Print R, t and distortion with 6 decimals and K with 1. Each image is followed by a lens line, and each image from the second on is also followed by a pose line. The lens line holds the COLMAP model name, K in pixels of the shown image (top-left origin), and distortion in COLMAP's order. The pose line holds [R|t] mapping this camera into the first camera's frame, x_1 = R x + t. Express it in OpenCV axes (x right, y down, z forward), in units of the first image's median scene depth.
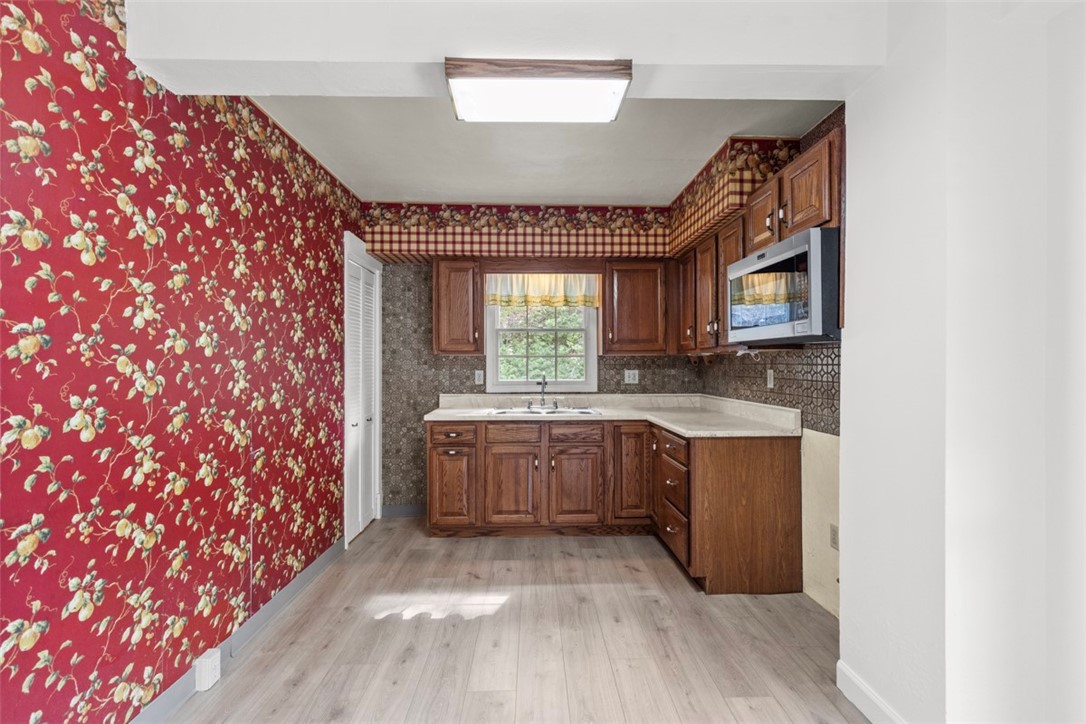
lens RADIAL K [[493.6, 0, 542.4], [0, 493.6, 361.9], [0, 0, 1]] dist [0.007435, -0.001192]
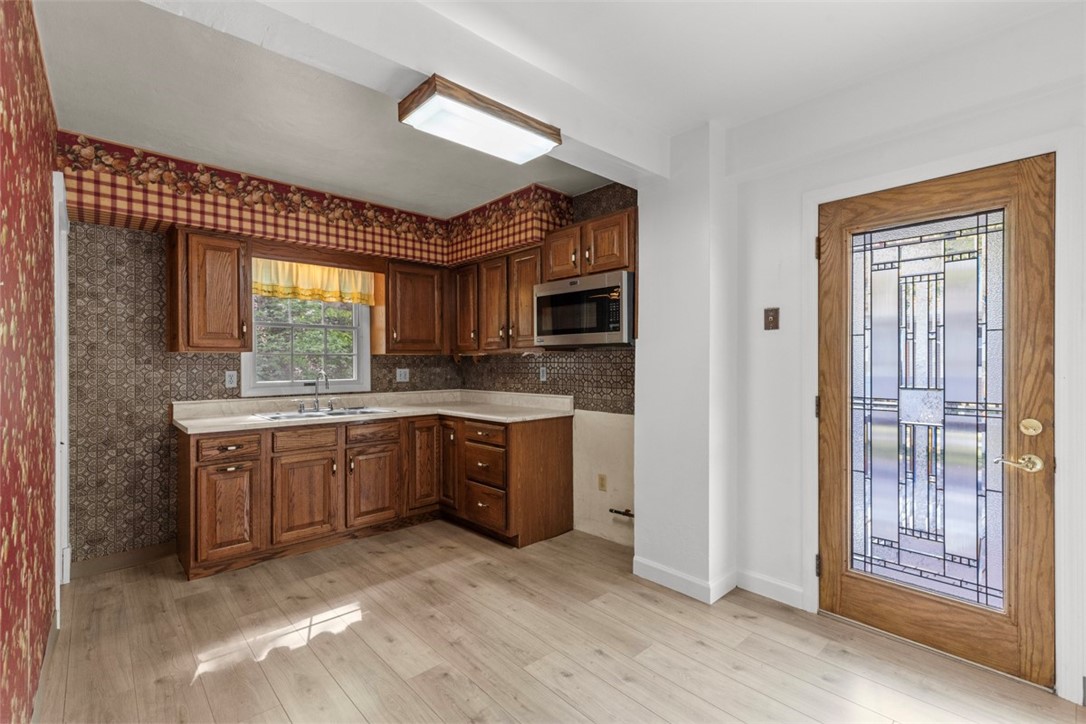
lens RADIAL K [[493.6, 0, 550.4], [0, 493.6, 362.5], [0, 0, 1]] dist [0.007435, -0.001192]
pose [[0.750315, -0.000556, 0.661080, -0.323941], [-0.000383, 0.999999, 0.001276, 0.002068], [-0.661081, -0.001211, 0.750314, 0.016608]]
